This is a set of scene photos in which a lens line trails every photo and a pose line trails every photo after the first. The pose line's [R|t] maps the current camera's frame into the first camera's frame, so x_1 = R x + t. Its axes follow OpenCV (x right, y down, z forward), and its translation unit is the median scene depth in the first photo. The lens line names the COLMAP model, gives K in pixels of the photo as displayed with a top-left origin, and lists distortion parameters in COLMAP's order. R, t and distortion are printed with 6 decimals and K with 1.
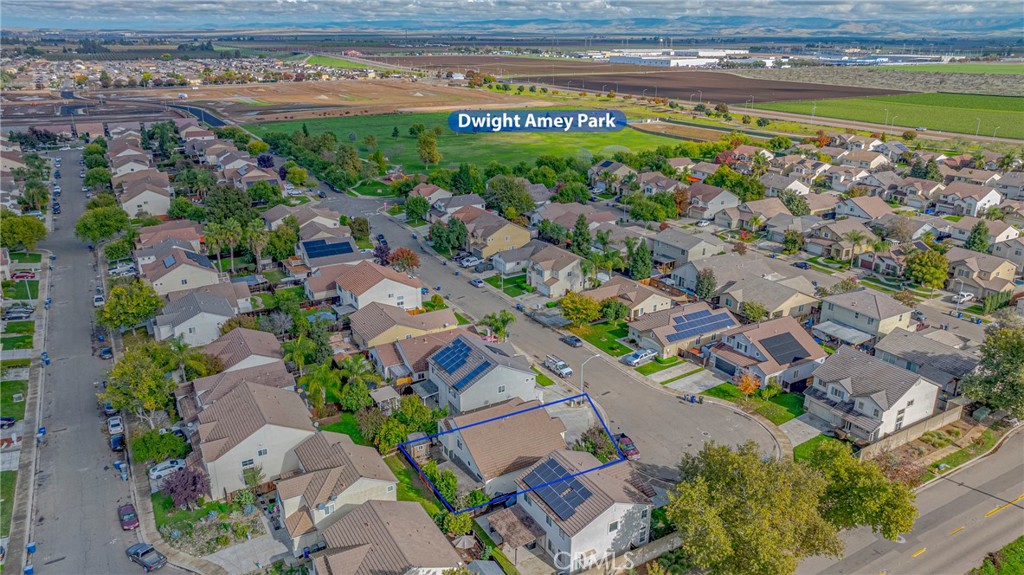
lens RADIAL K [[728.6, 0, 512.5], [0, 728.6, 288.0], [0, 0, 1]] dist [-0.031725, 0.028591]
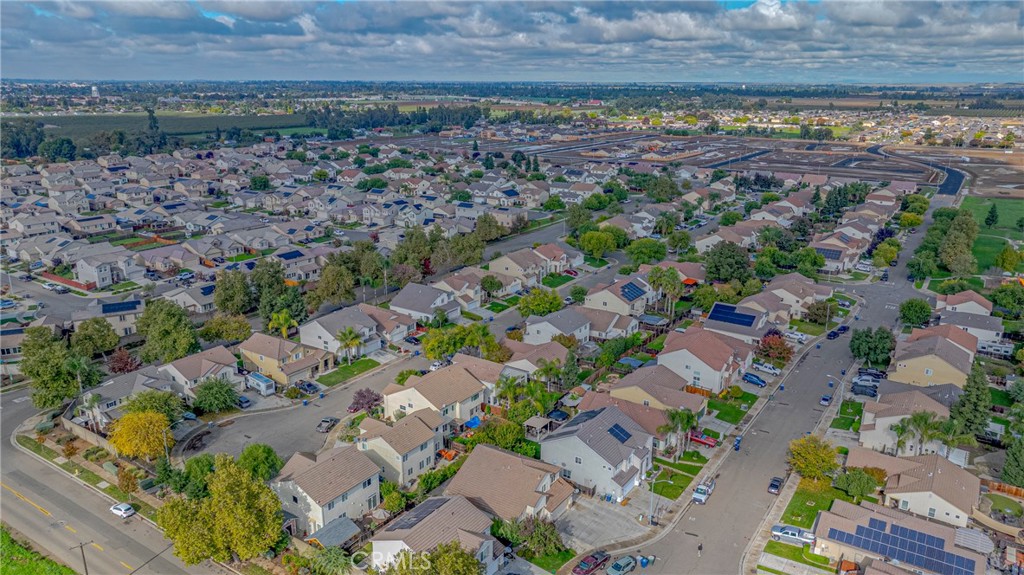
lens RADIAL K [[728.6, 0, 512.6], [0, 728.6, 287.2], [0, 0, 1]] dist [-0.031725, 0.028591]
pose [[0.433055, 0.245336, -0.867337, 0.539610], [-0.305043, 0.945358, 0.115100, -0.127408], [0.848182, 0.214730, 0.484230, 0.252074]]
